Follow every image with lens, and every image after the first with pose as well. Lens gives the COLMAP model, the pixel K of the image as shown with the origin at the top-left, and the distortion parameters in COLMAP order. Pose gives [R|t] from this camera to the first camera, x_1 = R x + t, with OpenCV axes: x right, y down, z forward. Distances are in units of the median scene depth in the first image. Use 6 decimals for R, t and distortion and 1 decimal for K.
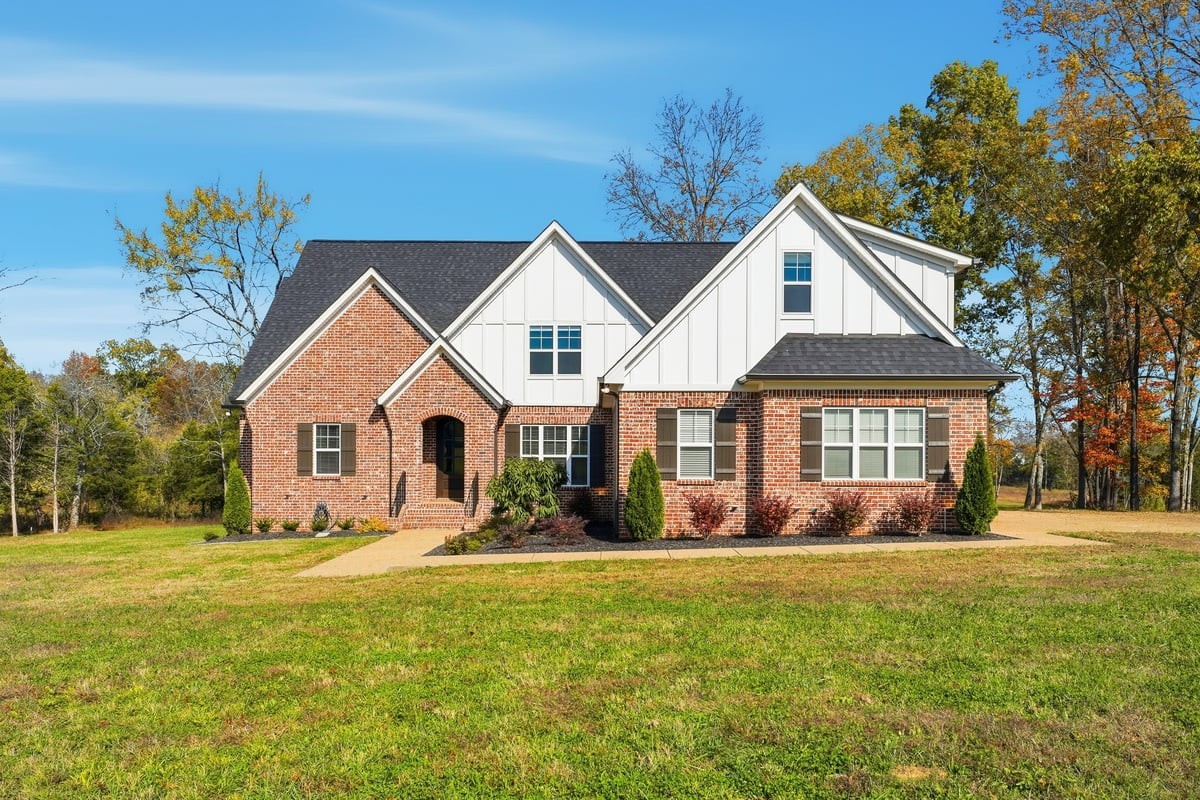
lens RADIAL K [[839.4, 0, 590.7], [0, 839.4, 459.2], [0, 0, 1]] dist [-0.002026, 0.000547]
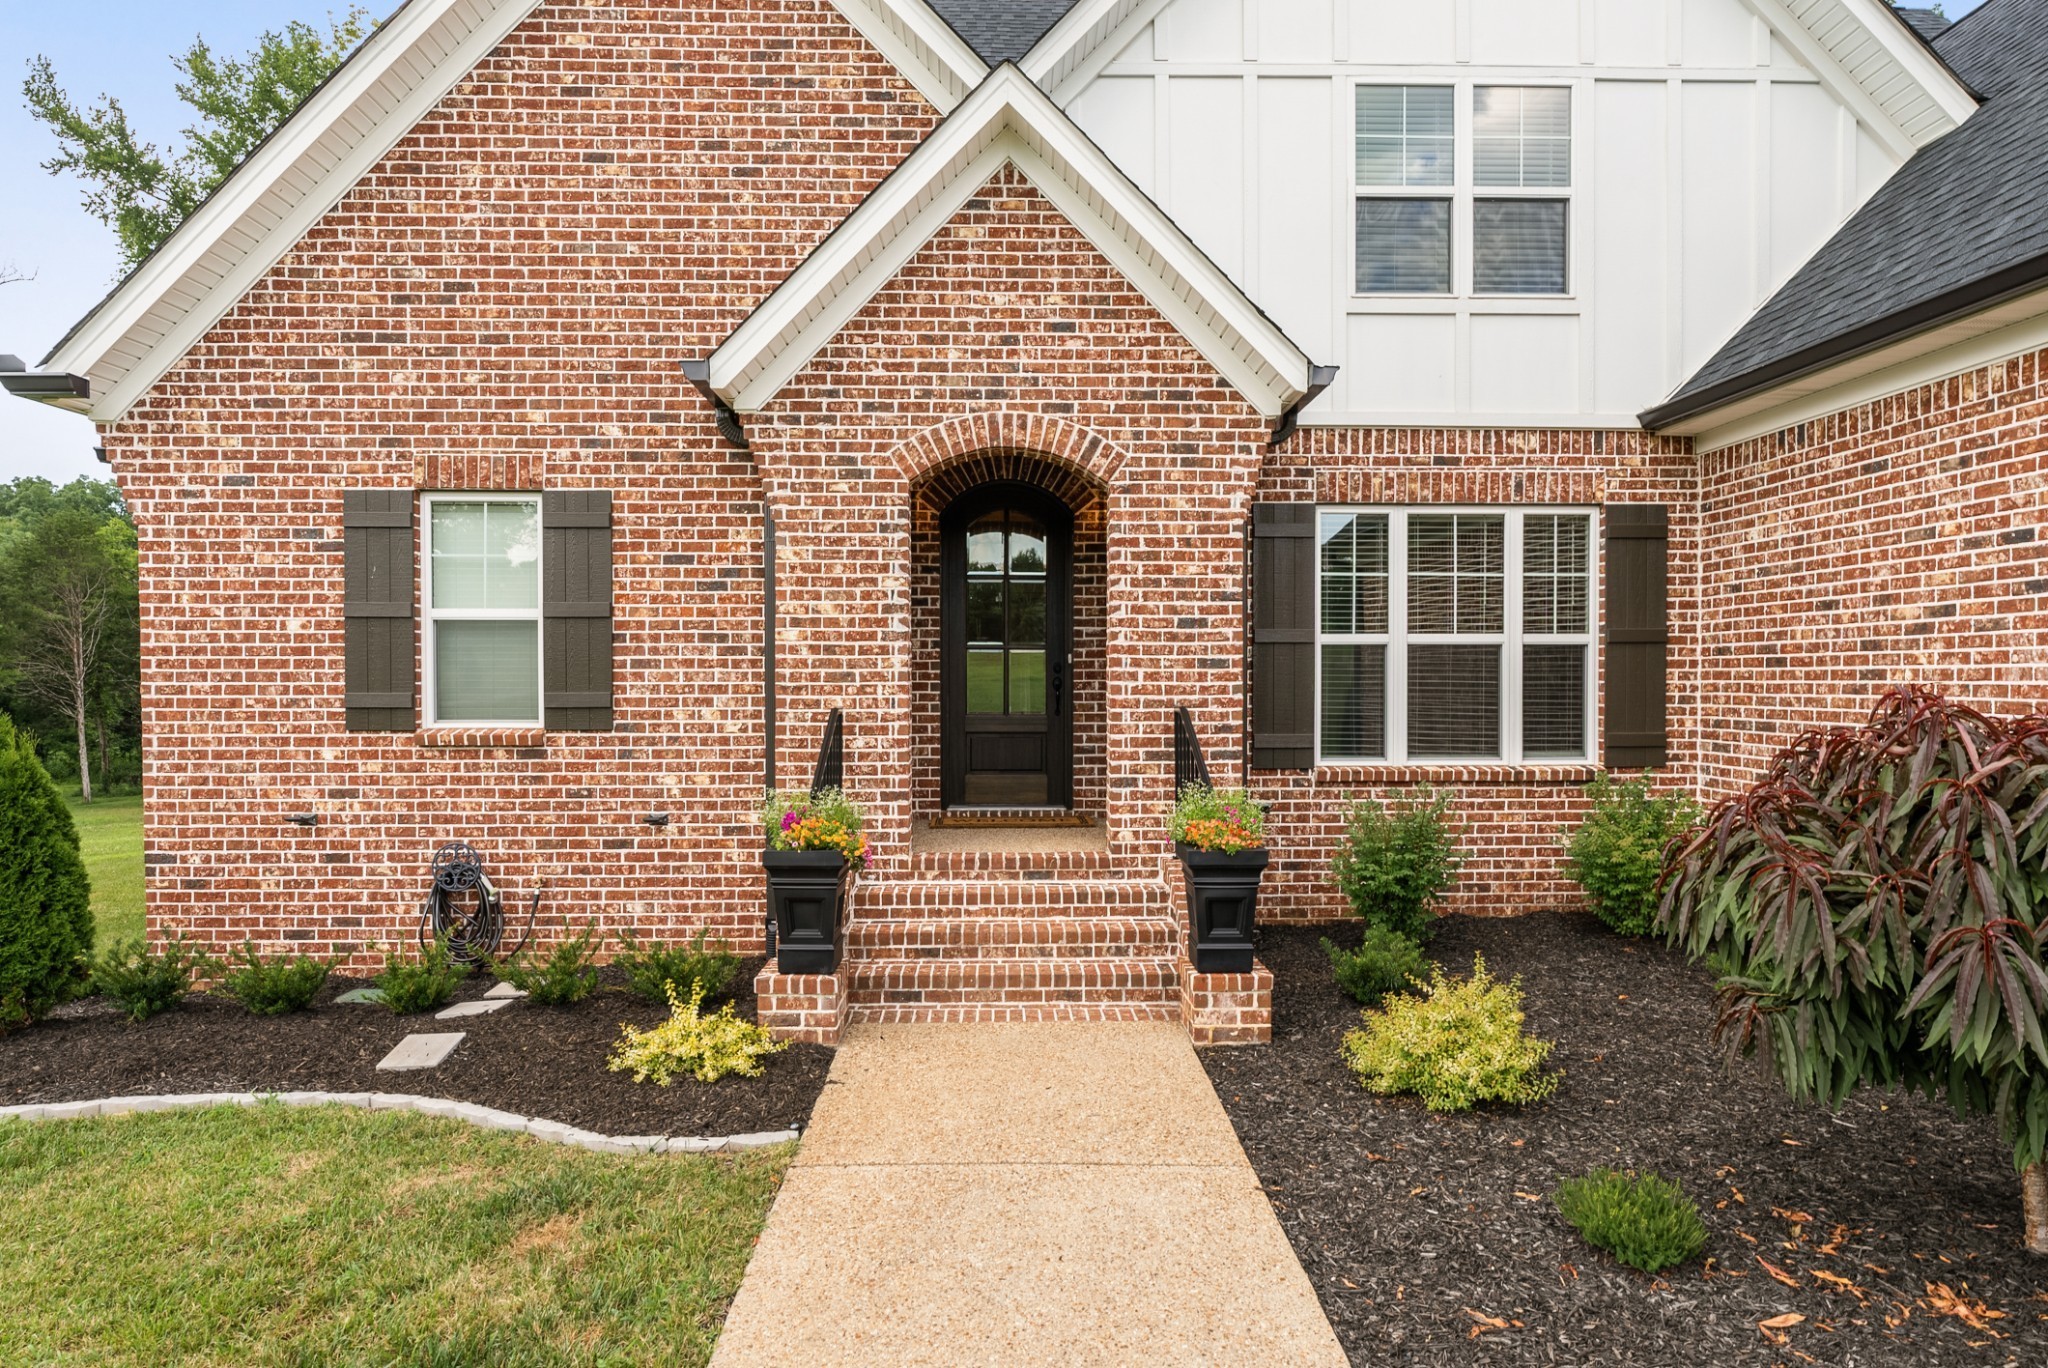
lens RADIAL K [[1110.0, 0, 1020.5], [0, 1110.0, 694.3], [0, 0, 1]] dist [-0.004552, -0.001622]
pose [[0.999688, -0.004736, 0.024526, -0.178737], [0.004121, 0.999678, 0.025037, 0.003570], [-0.024637, -0.024928, 0.999386, 0.702829]]
